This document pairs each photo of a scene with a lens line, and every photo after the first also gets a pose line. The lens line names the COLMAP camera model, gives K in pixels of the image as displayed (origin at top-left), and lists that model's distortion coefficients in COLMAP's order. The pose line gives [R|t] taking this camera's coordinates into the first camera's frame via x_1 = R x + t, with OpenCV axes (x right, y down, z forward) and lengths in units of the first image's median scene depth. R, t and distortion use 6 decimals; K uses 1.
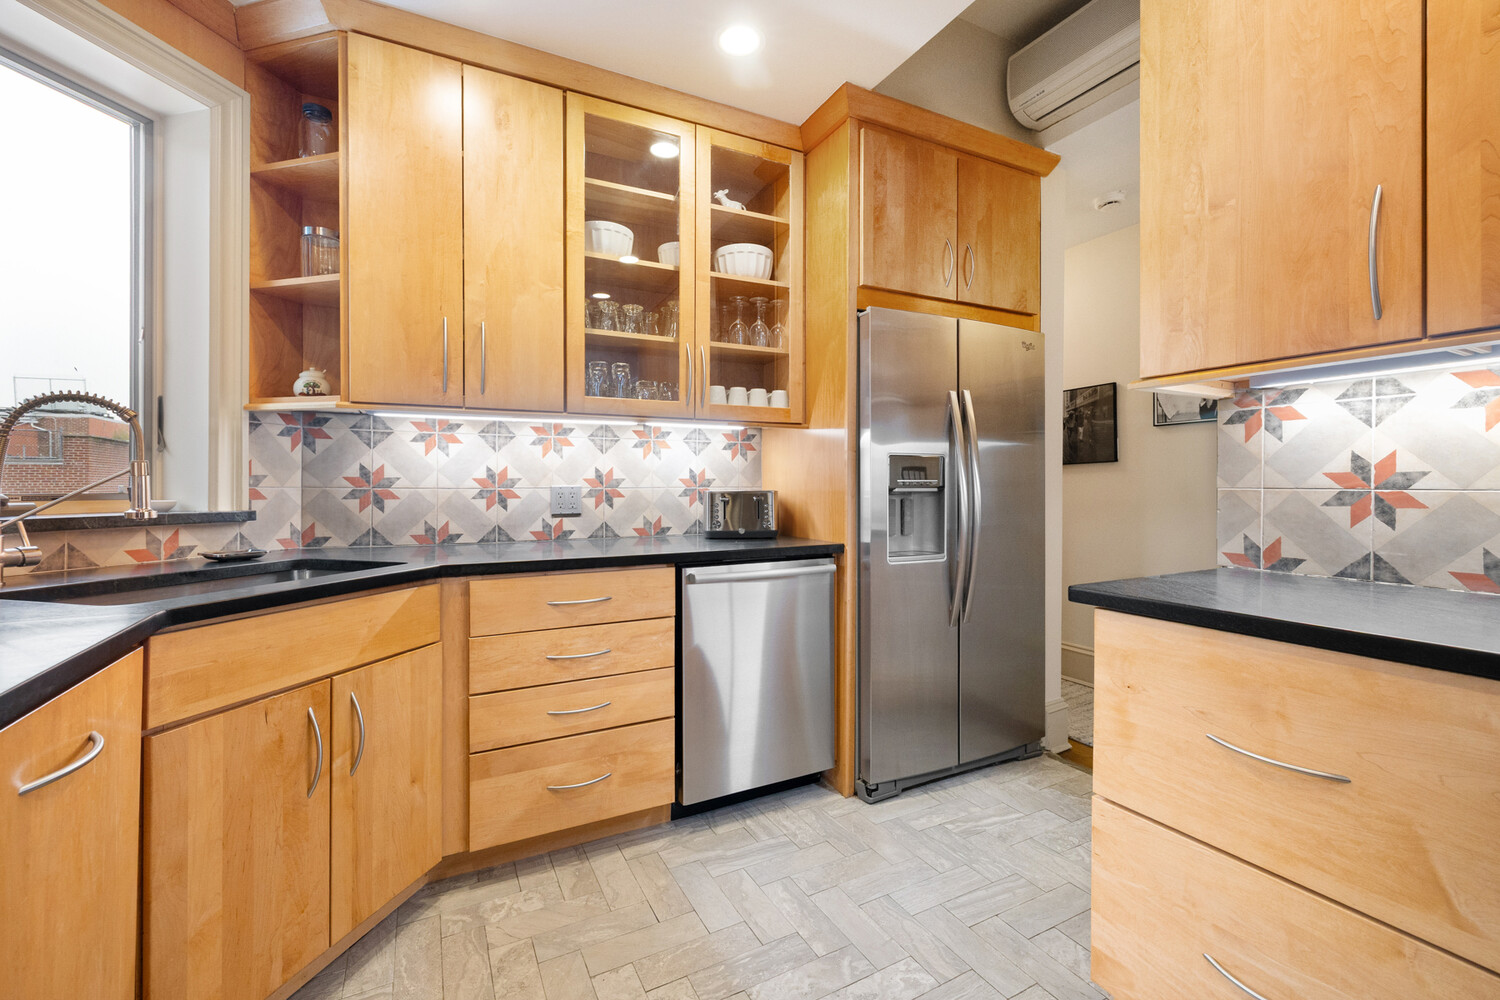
lens RADIAL K [[642.4, 0, 755.8], [0, 642.4, 479.6], [0, 0, 1]] dist [0.001694, 0.000739]
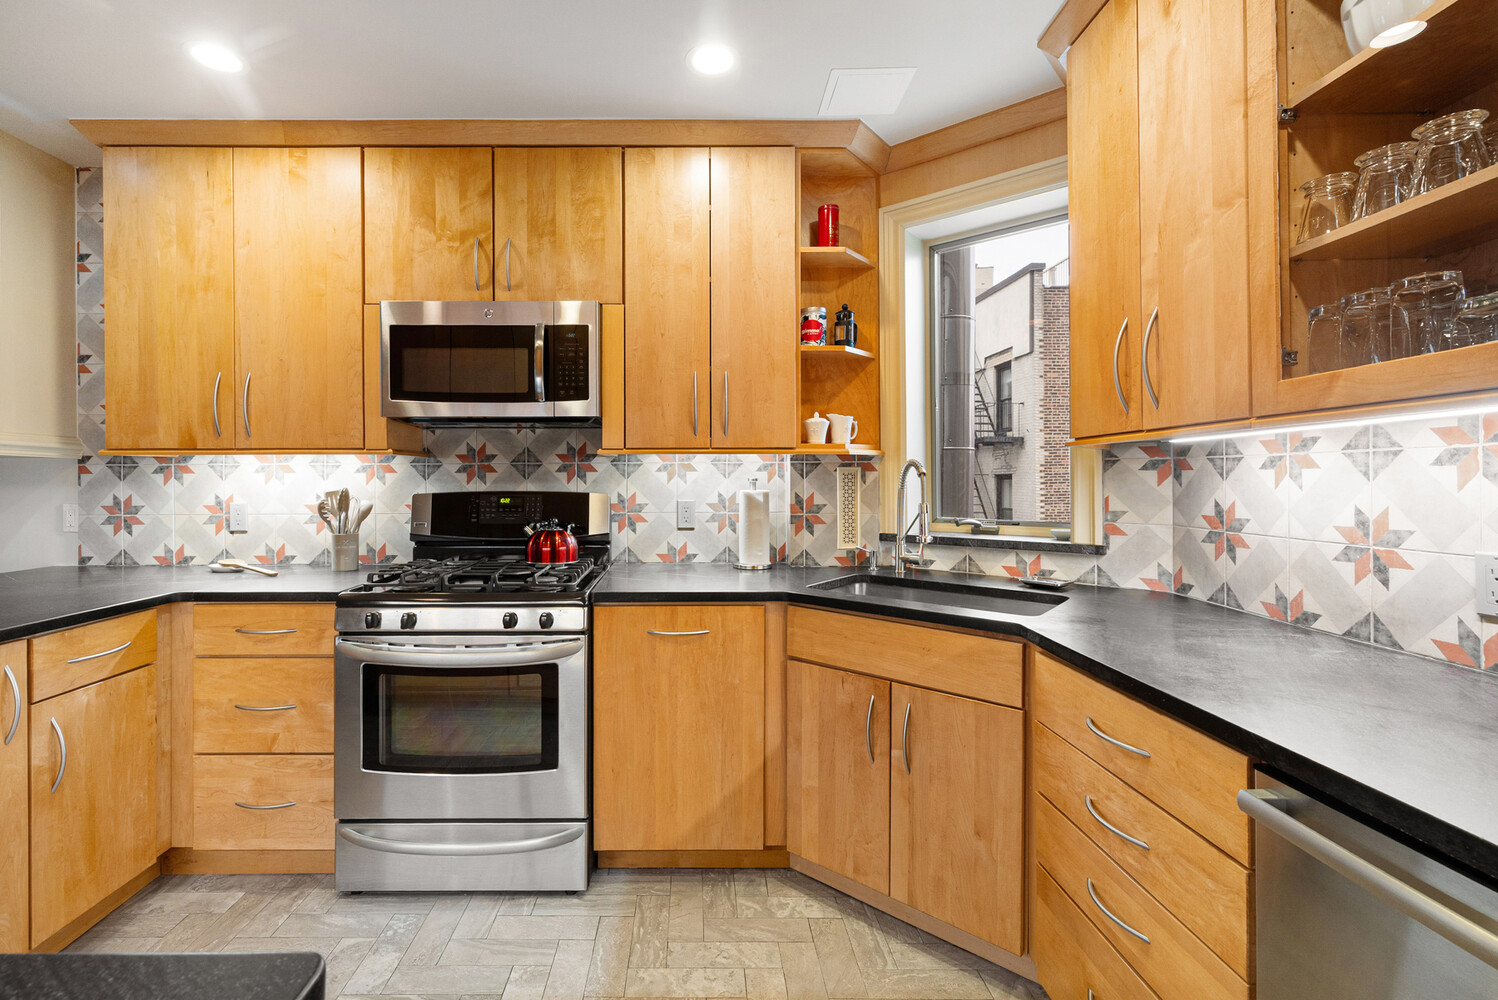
lens RADIAL K [[676.9, 0, 697.2], [0, 676.9, 485.0], [0, 0, 1]] dist [0.004610, 0.000327]
pose [[-0.483800, 0.005151, -0.875163, 0.432214], [0.009055, 0.999959, 0.000880, -0.049637], [0.875132, -0.007499, -0.483827, 0.849179]]
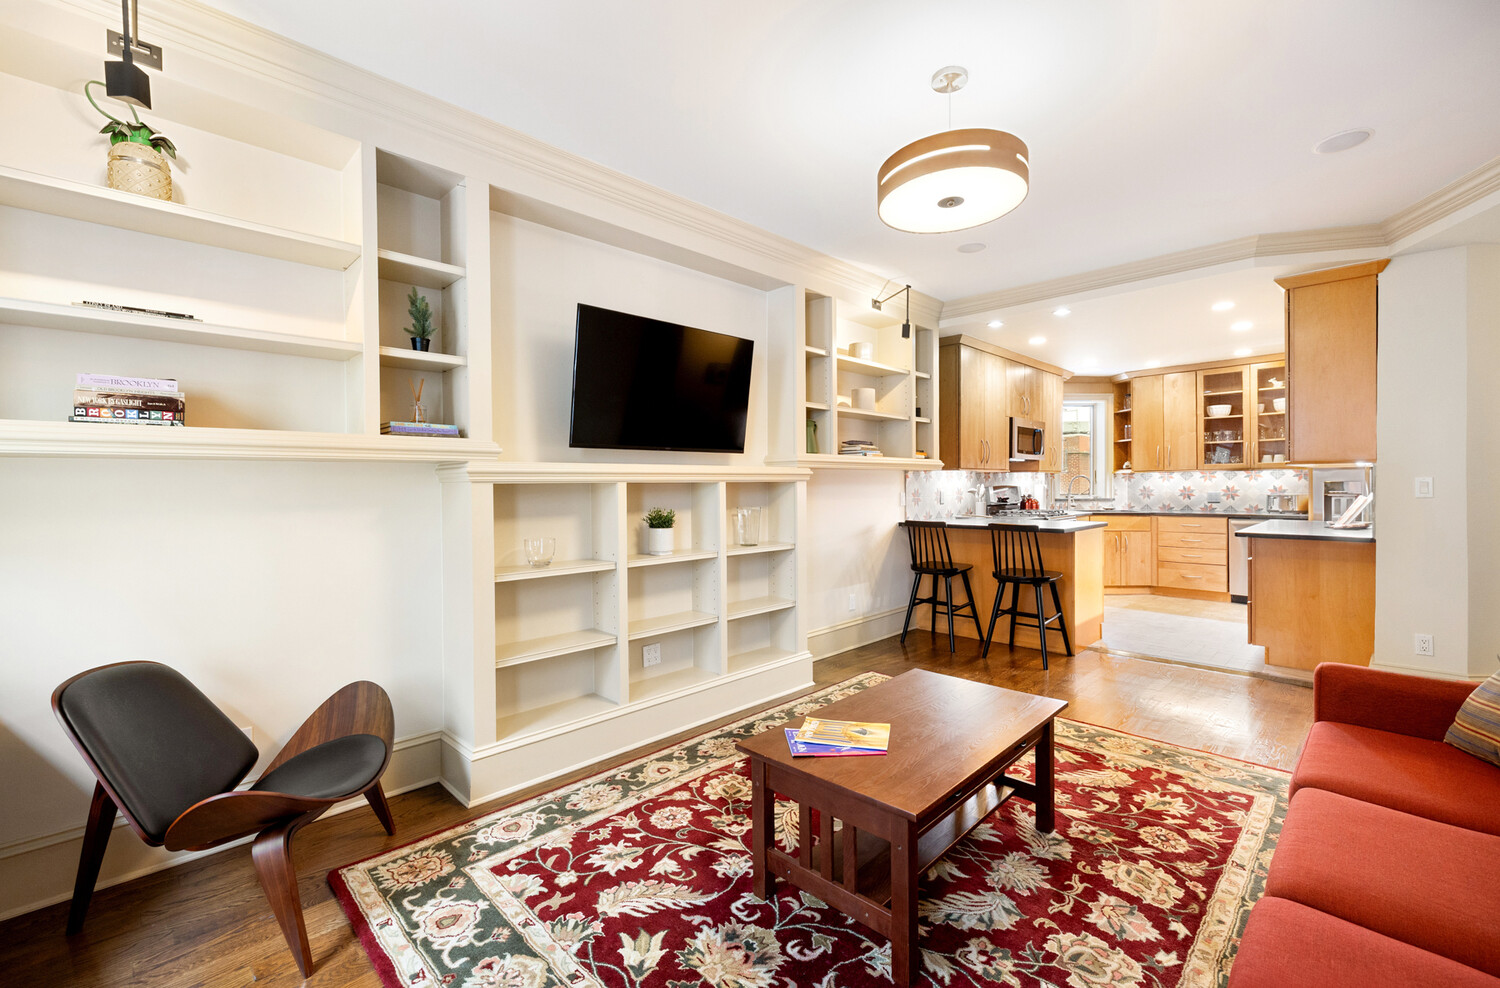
lens RADIAL K [[642.4, 0, 748.6], [0, 642.4, 490.5], [0, 0, 1]] dist [0.001694, 0.000739]
pose [[0.279603, 0.007180, -0.960089, 2.133971], [0.015515, 0.999808, 0.011995, -0.072594], [0.959990, -0.018249, 0.279438, -2.028603]]
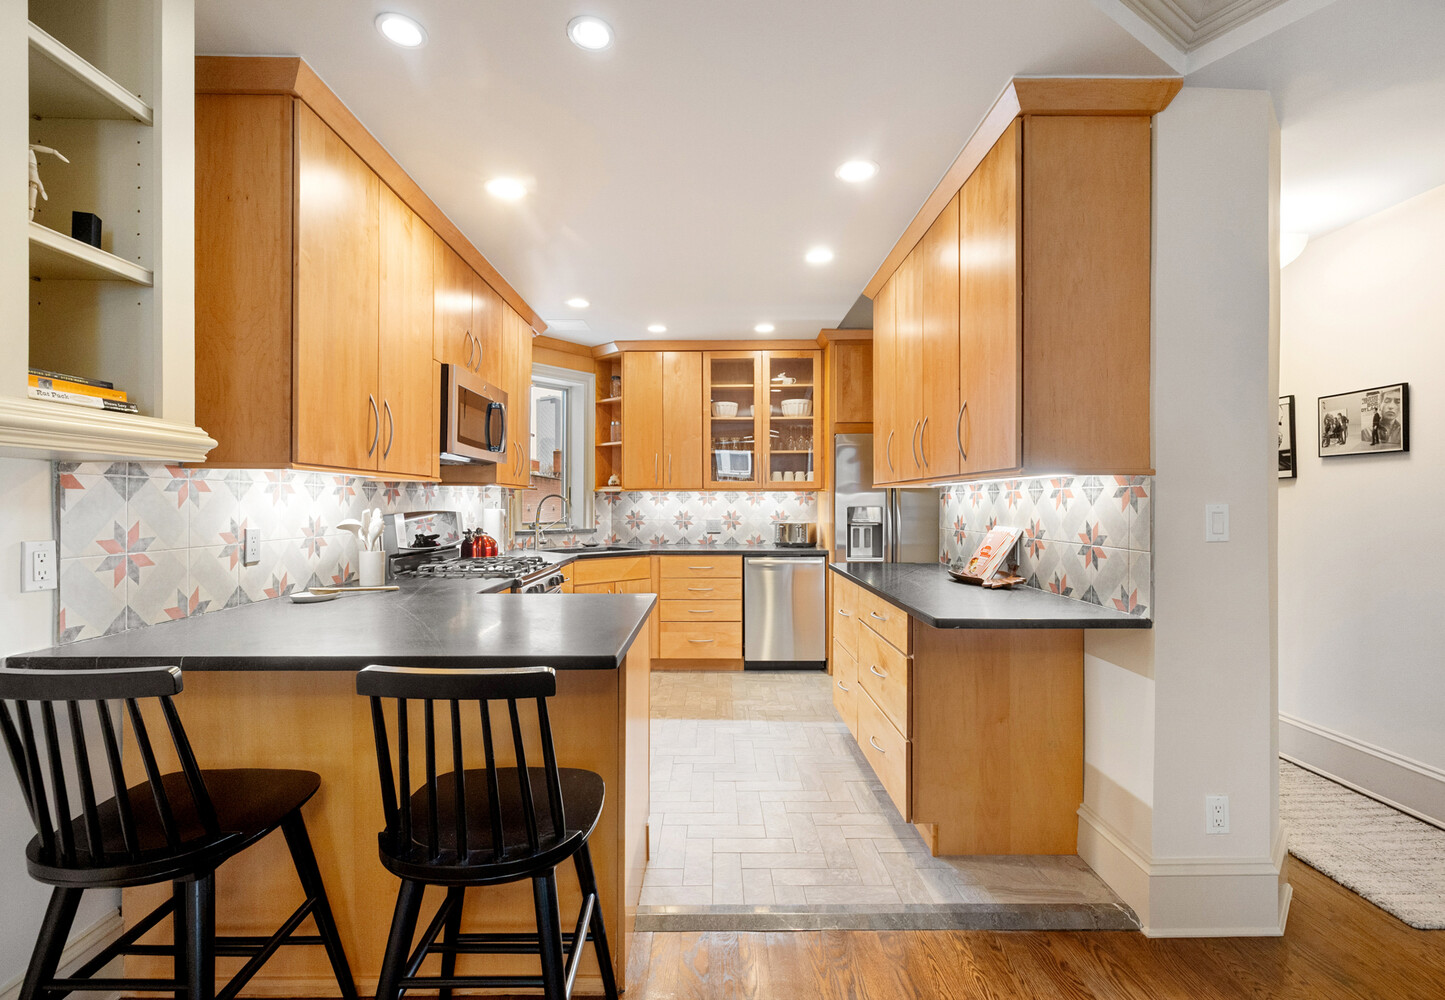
lens RADIAL K [[643.2, 0, 719.4], [0, 643.2, 506.0], [0, 0, 1]] dist [0.001320, -0.000304]
pose [[0.882626, 0.004992, -0.470050, 0.834395], [0.000572, 0.999931, 0.011693, -0.068125], [0.470076, -0.010589, 0.882562, -1.007379]]
